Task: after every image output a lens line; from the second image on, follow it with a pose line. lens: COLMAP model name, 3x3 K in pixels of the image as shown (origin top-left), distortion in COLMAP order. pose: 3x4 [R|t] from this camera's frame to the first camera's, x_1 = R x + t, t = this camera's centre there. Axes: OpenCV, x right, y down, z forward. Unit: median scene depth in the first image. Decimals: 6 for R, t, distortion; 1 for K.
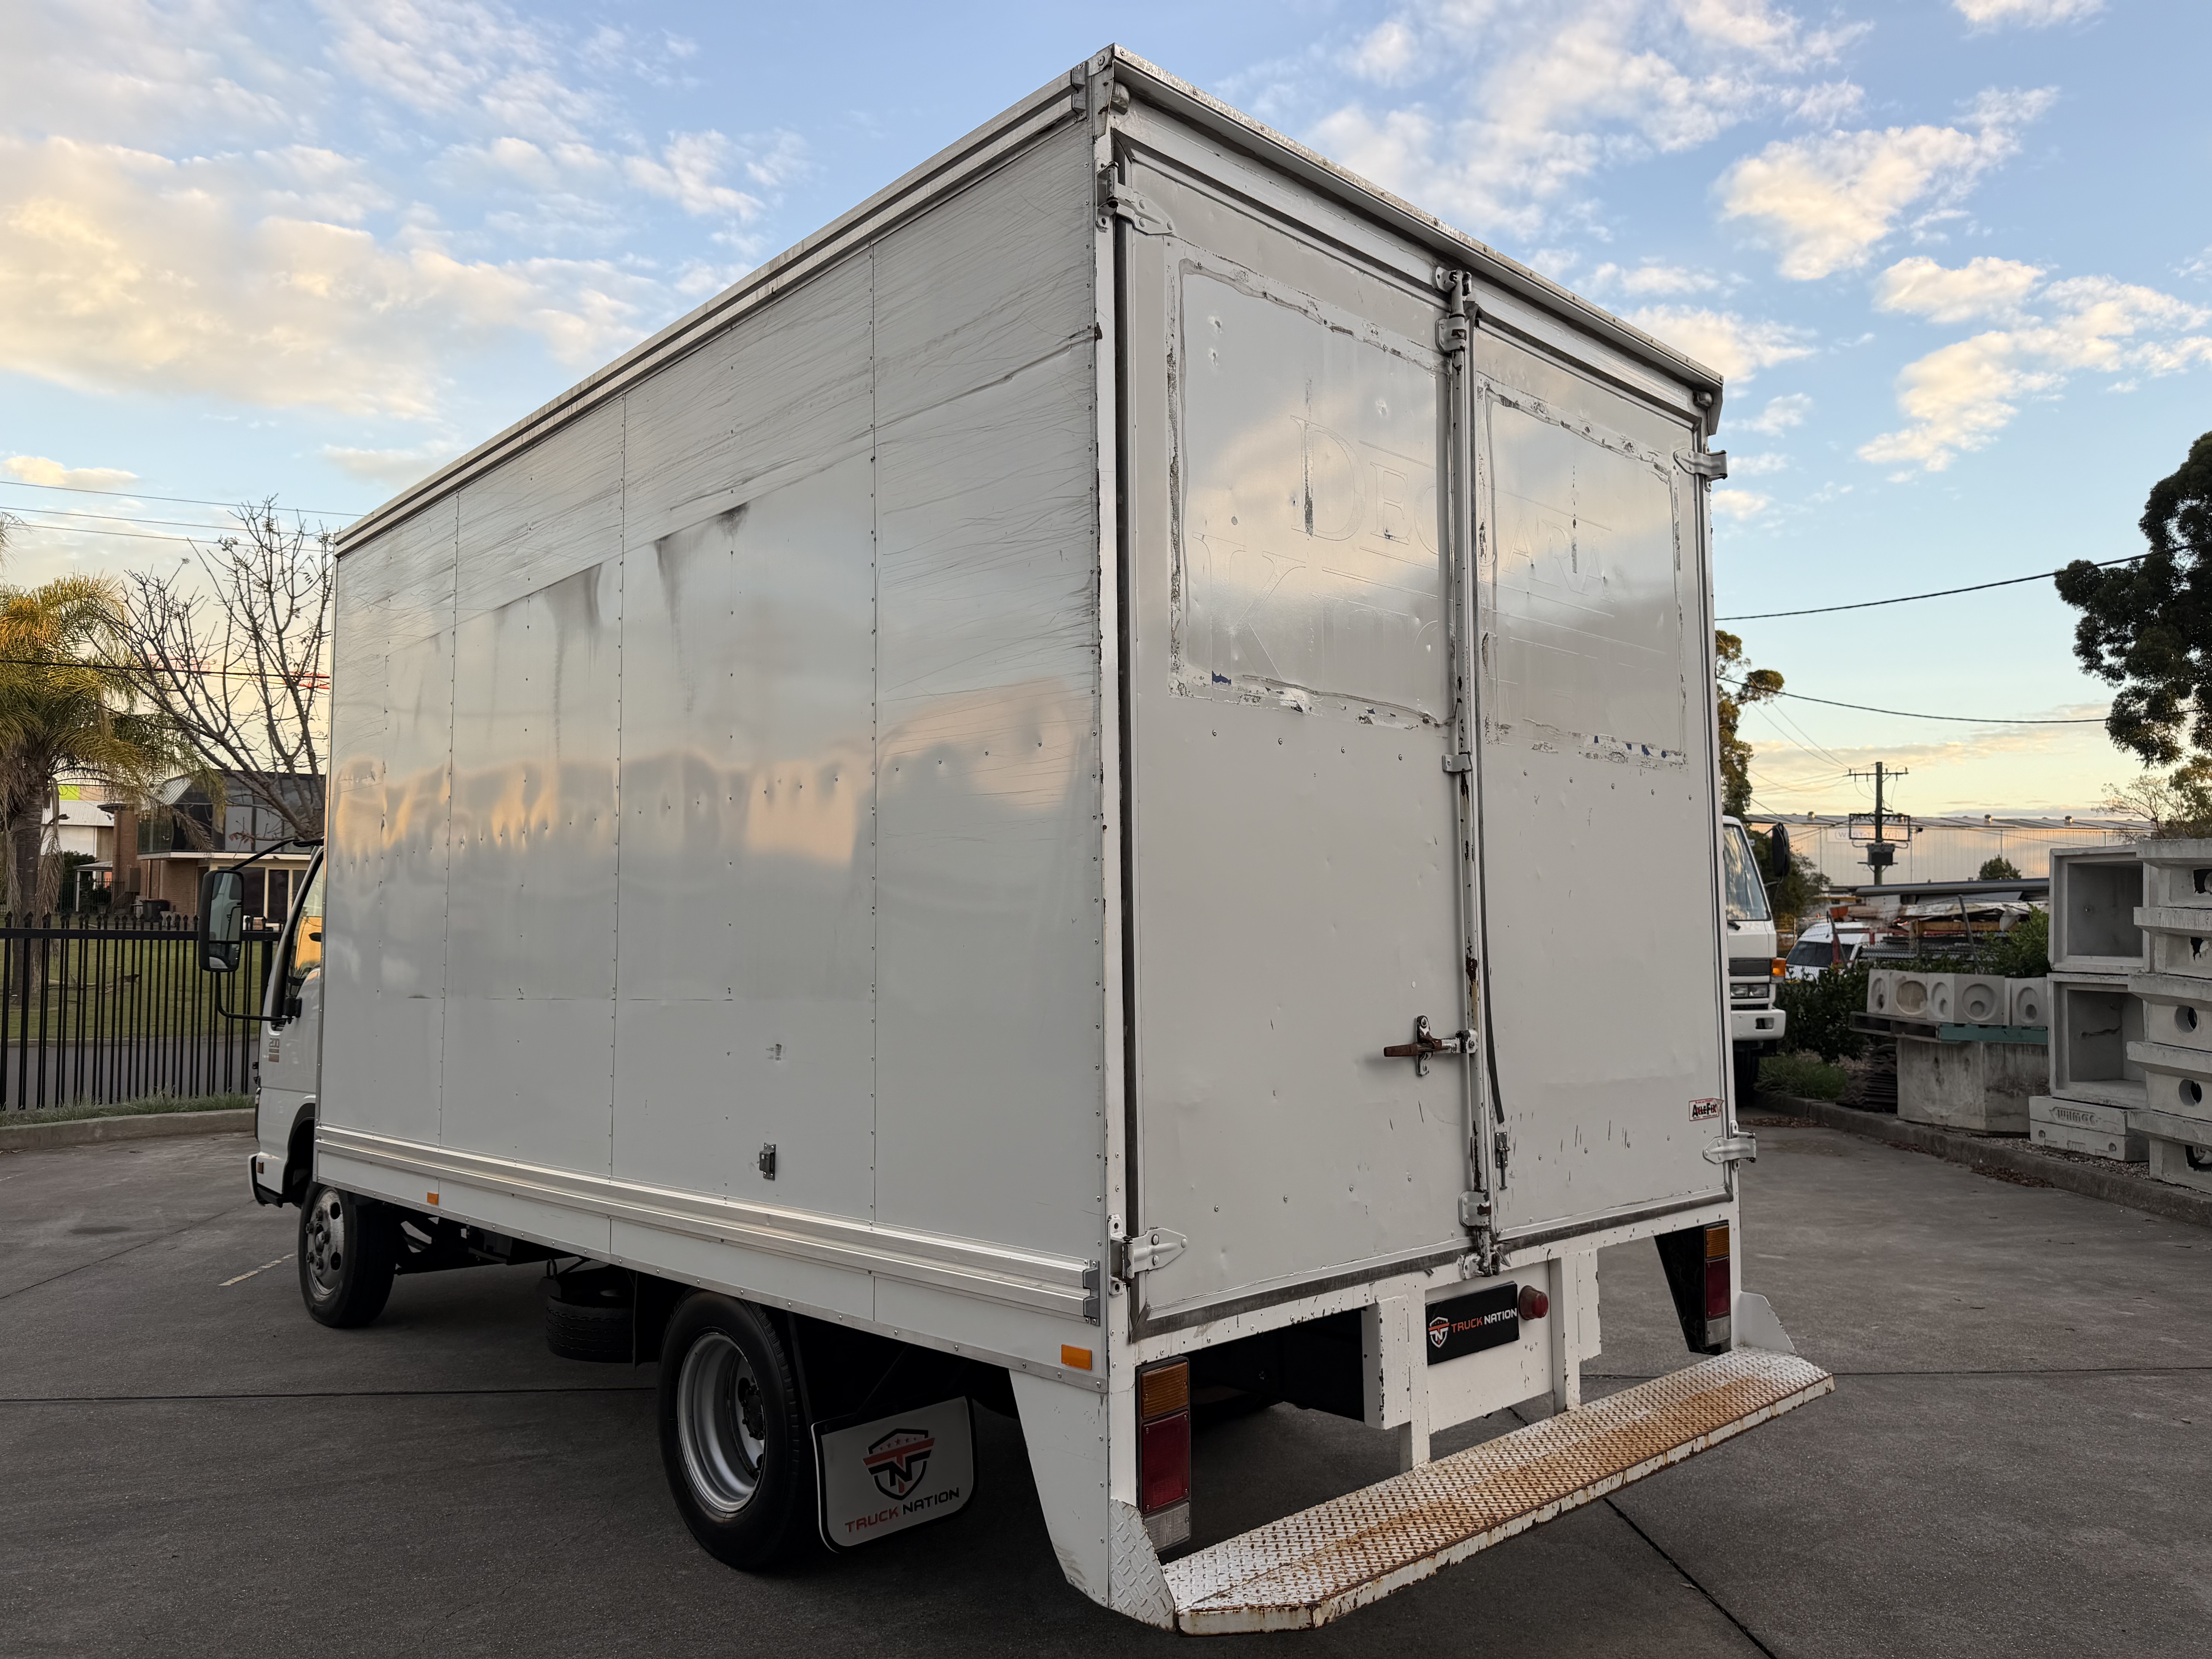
lens RADIAL K [[1567.5, 0, 1113.9], [0, 1567.5, 842.9], [0, 0, 1]] dist [0.007994, -0.006729]
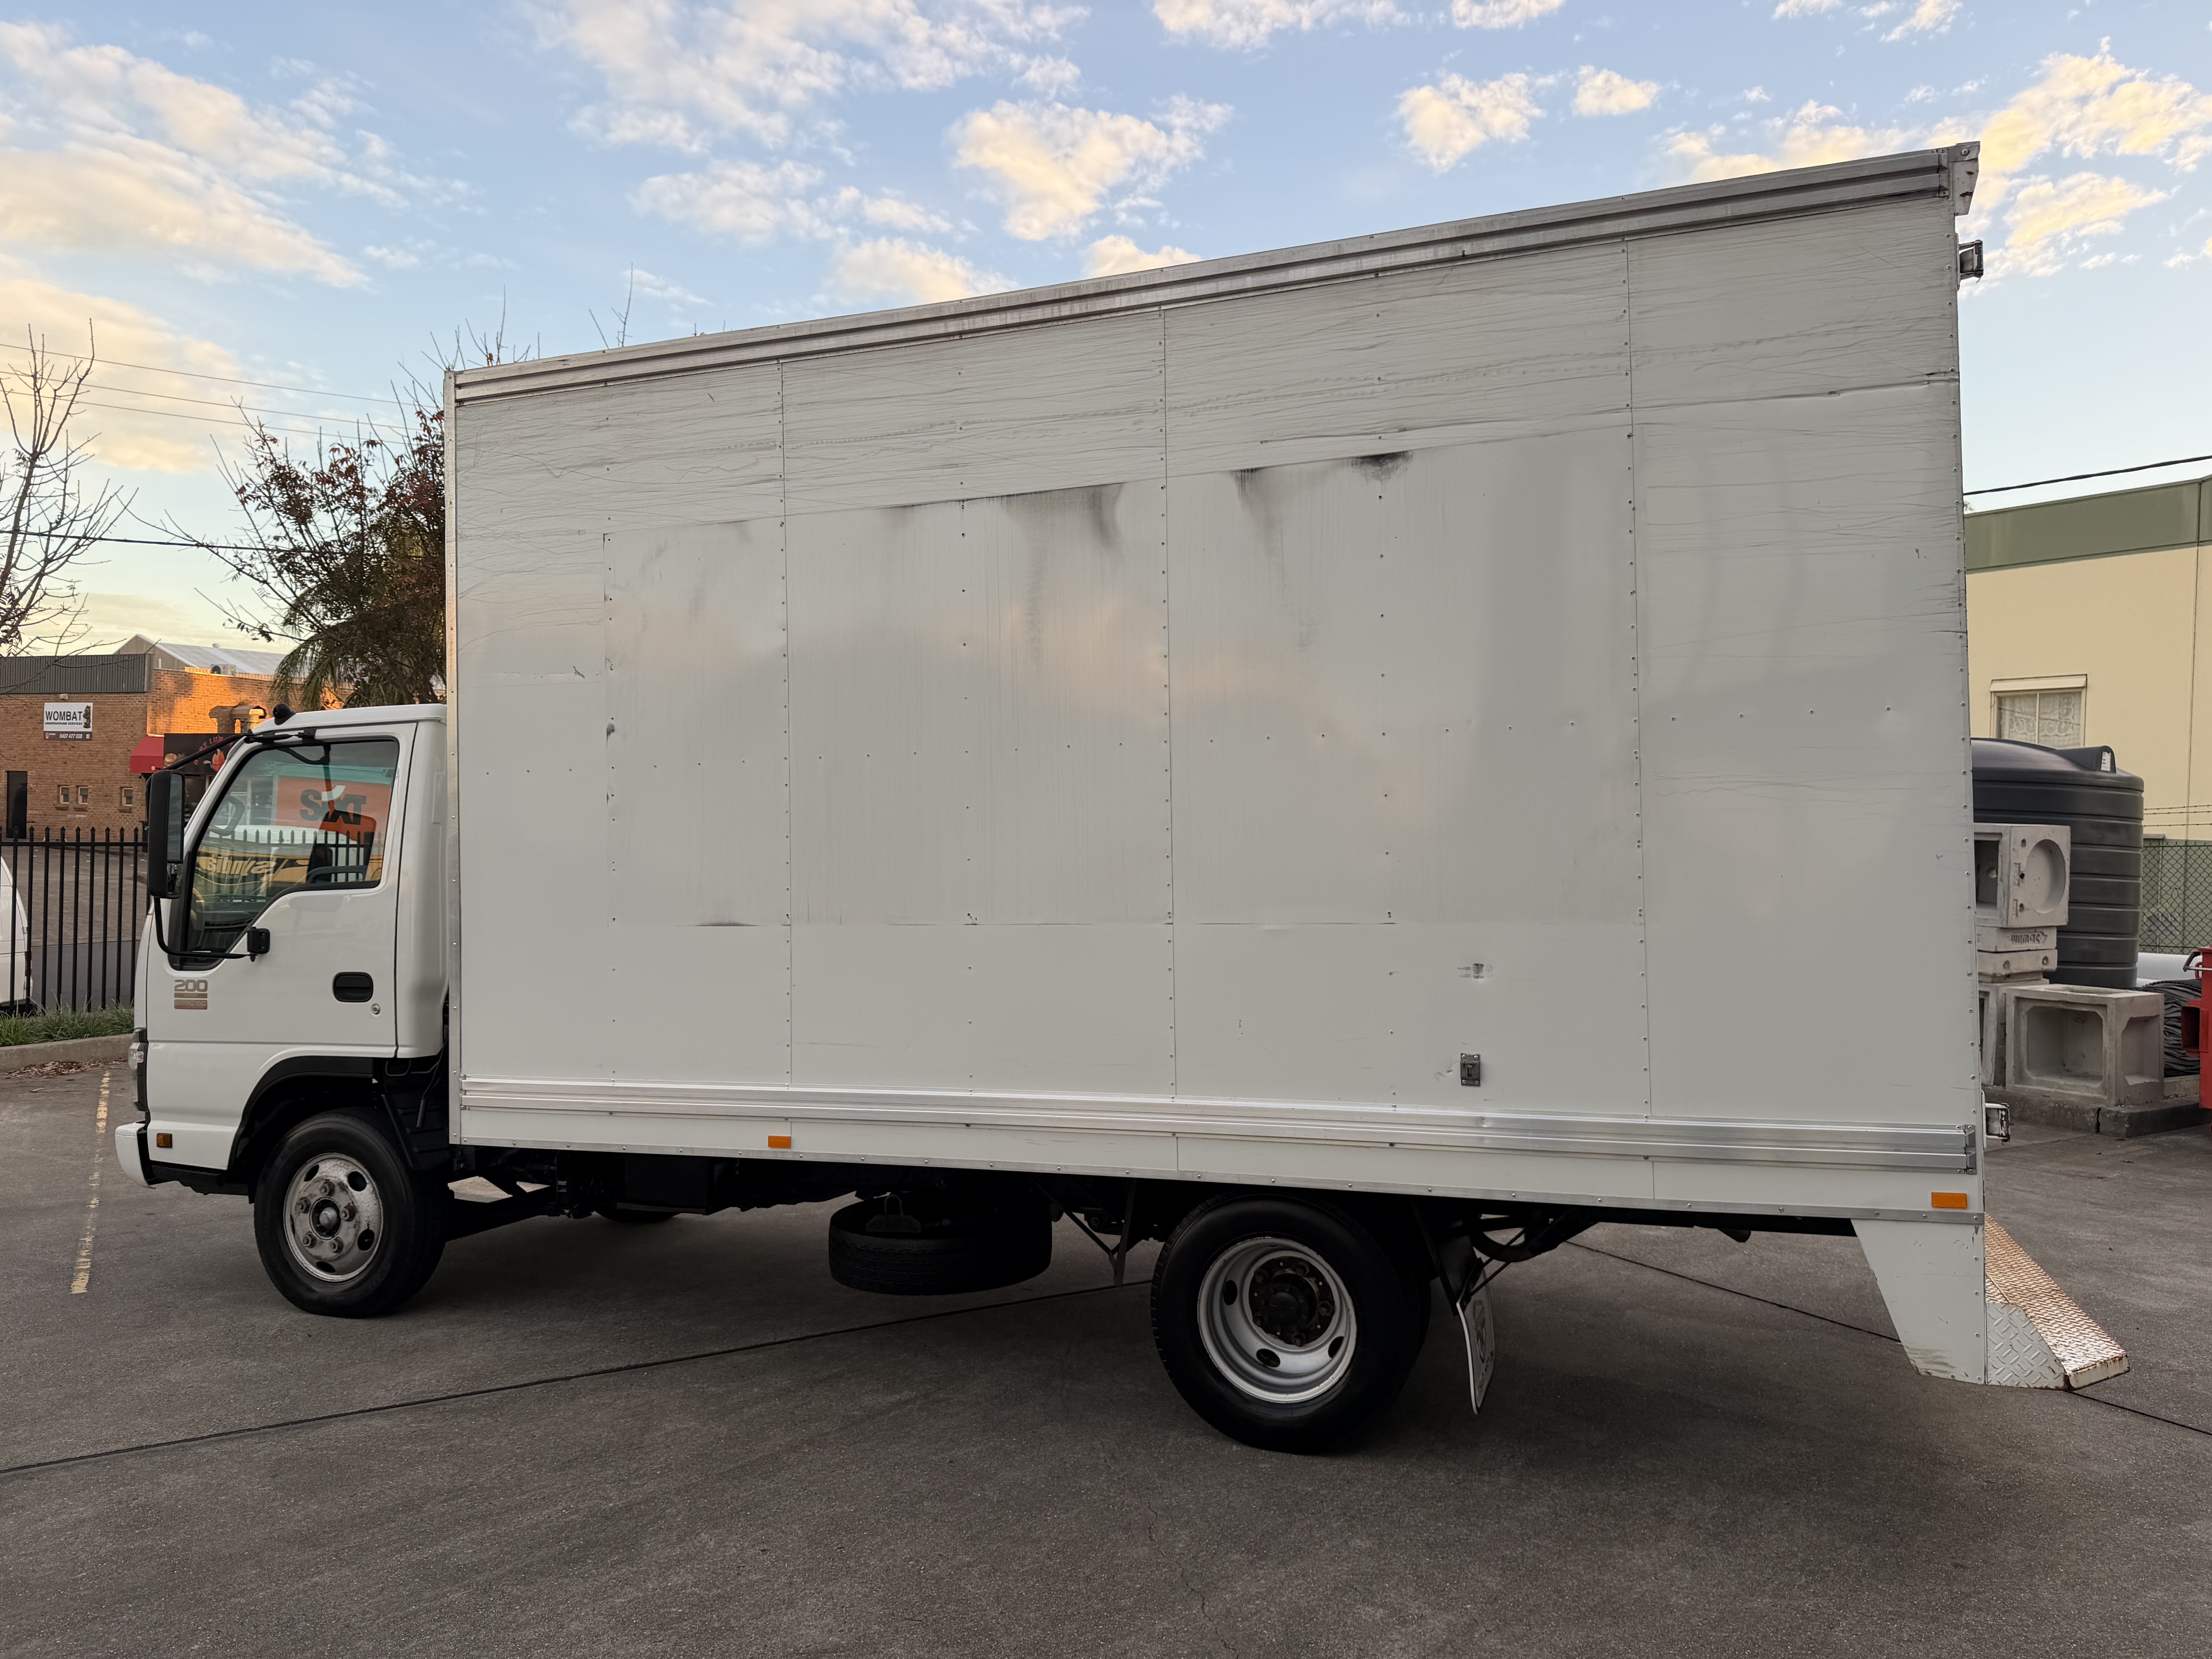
lens RADIAL K [[1555.9, 0, 1085.5], [0, 1555.9, 836.5], [0, 0, 1]] dist [0.036030, -0.062767]
pose [[0.893420, 0.005511, 0.449188, -0.928060], [-0.029950, 0.998431, 0.047320, -0.002720], [-0.448222, -0.055730, 0.892183, 0.155367]]
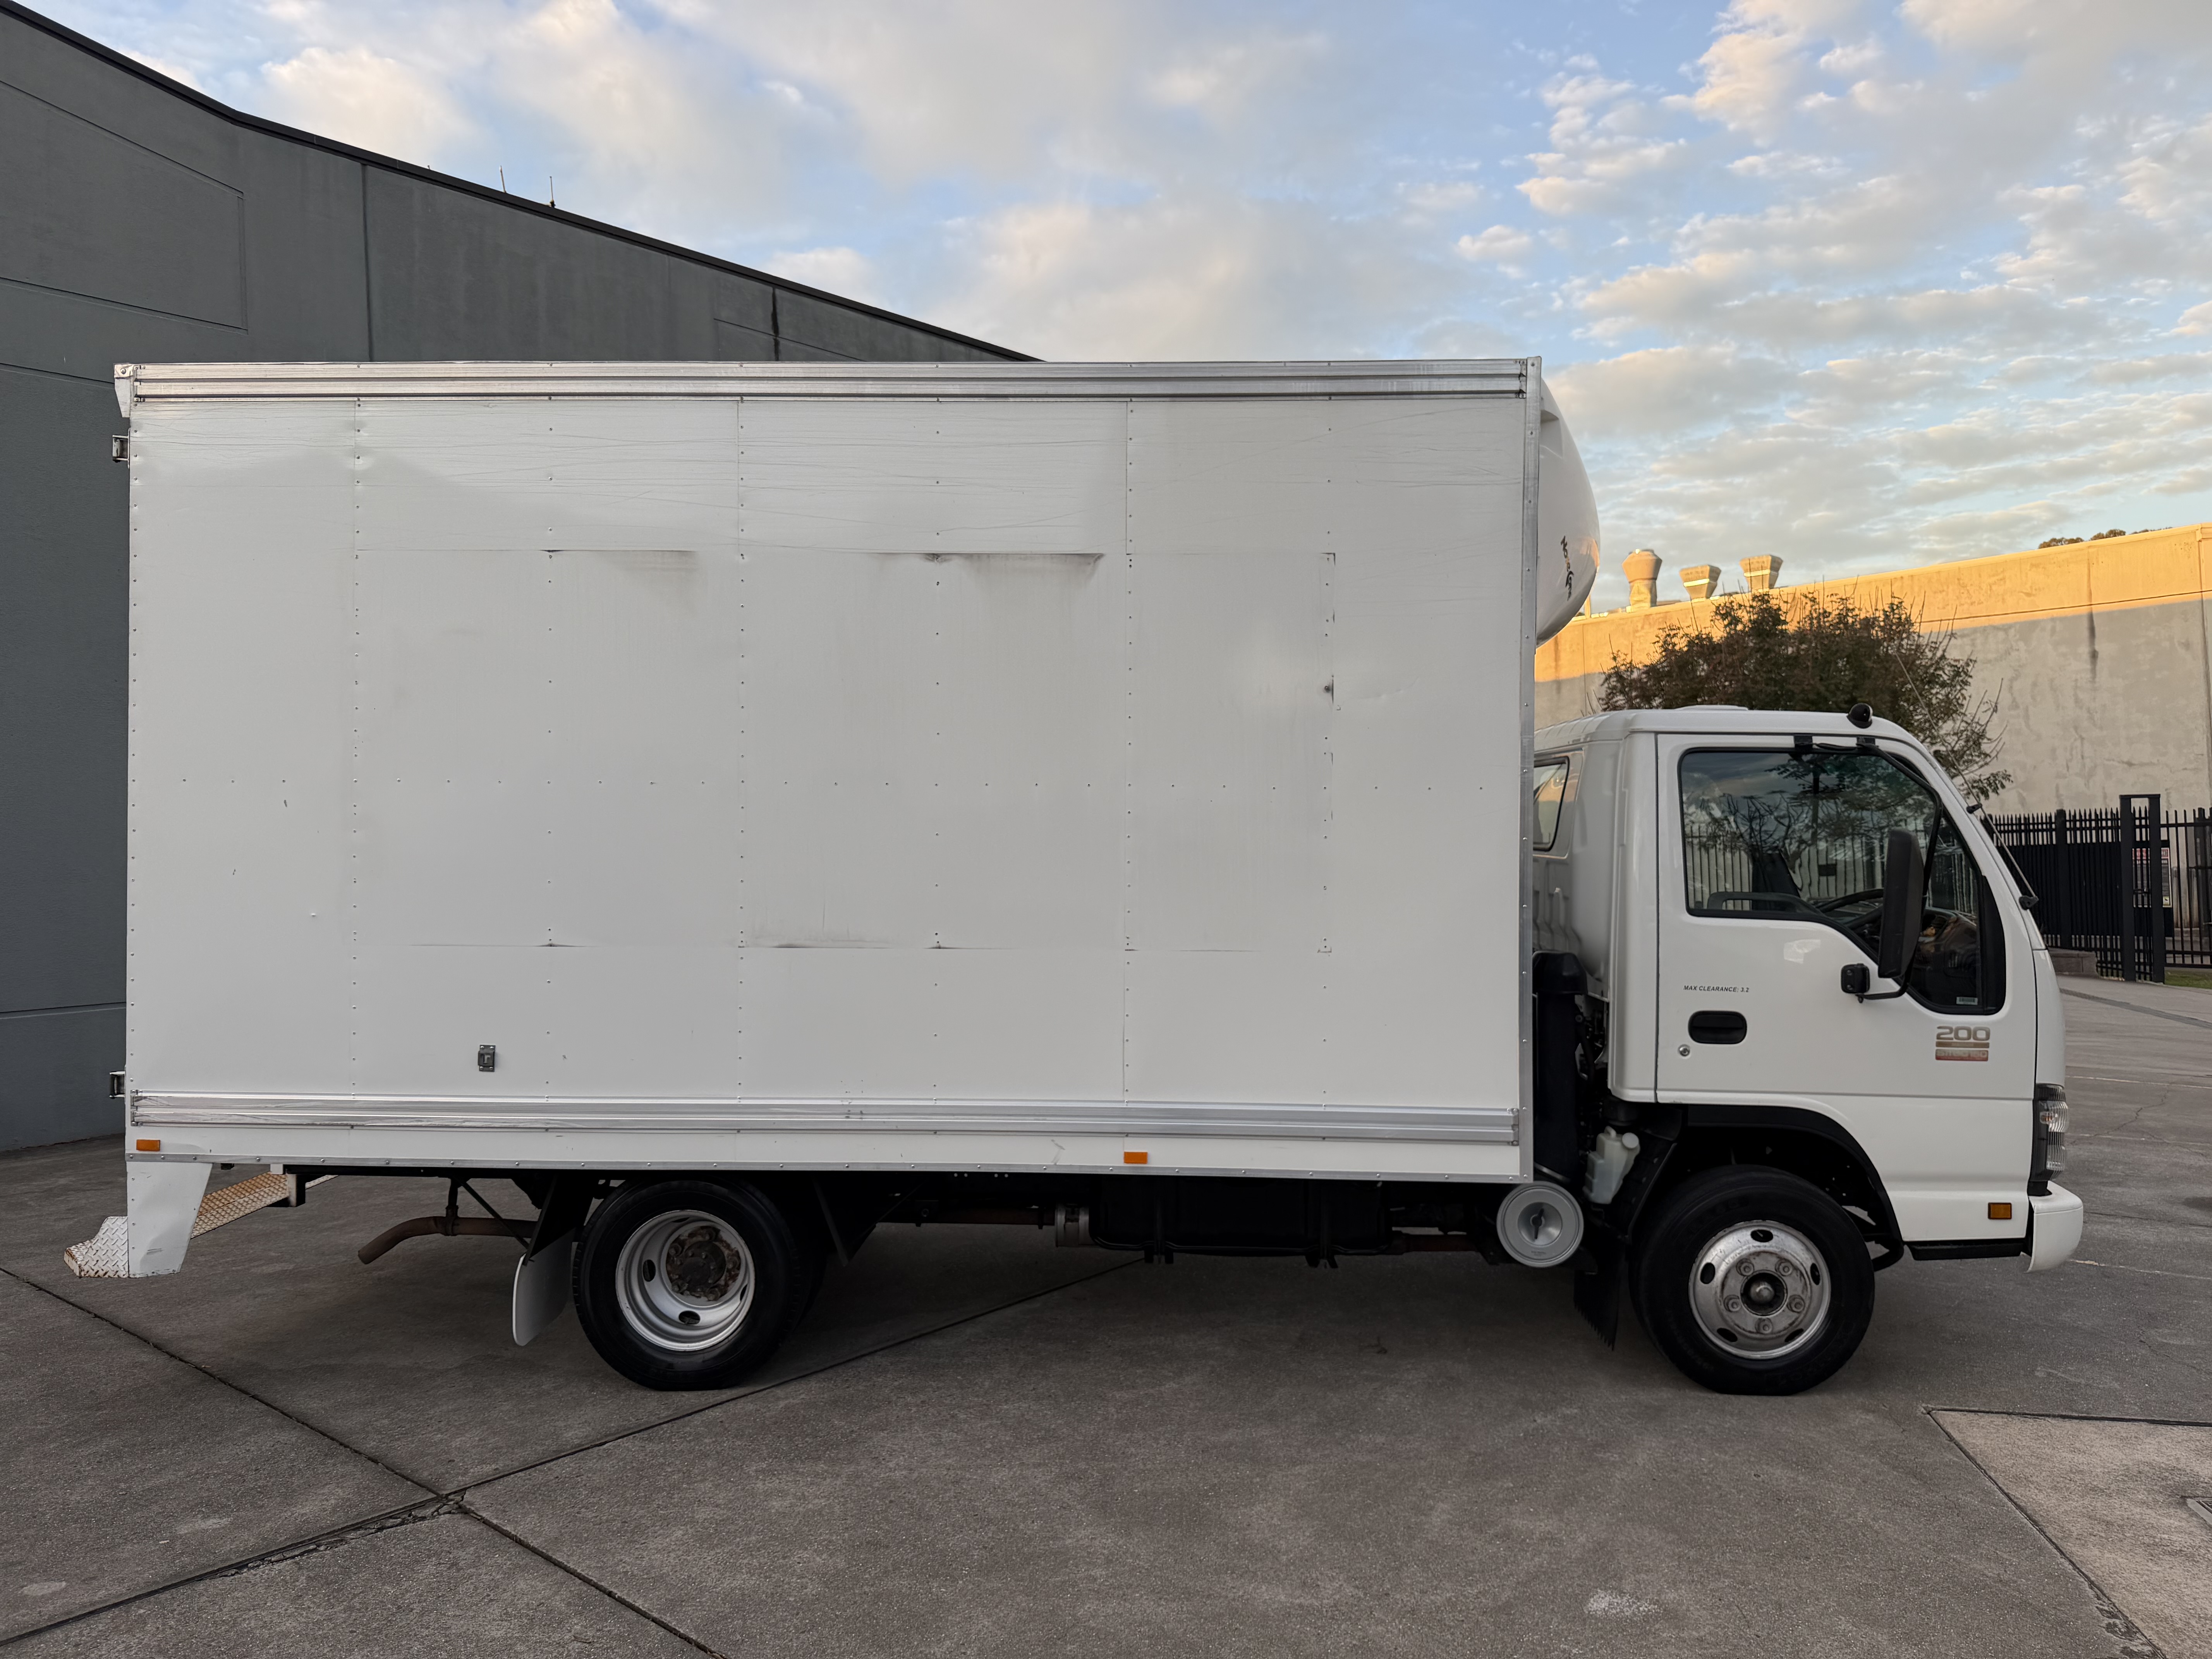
lens RADIAL K [[1588.6, 0, 1105.8], [0, 1588.6, 897.0], [0, 0, 1]] dist [0.004996, -0.005468]
pose [[-0.715201, 0.032694, -0.698154, 0.809421], [0.056899, 0.998313, -0.011539, 0.142636], [0.696599, -0.047977, -0.715855, 2.731157]]
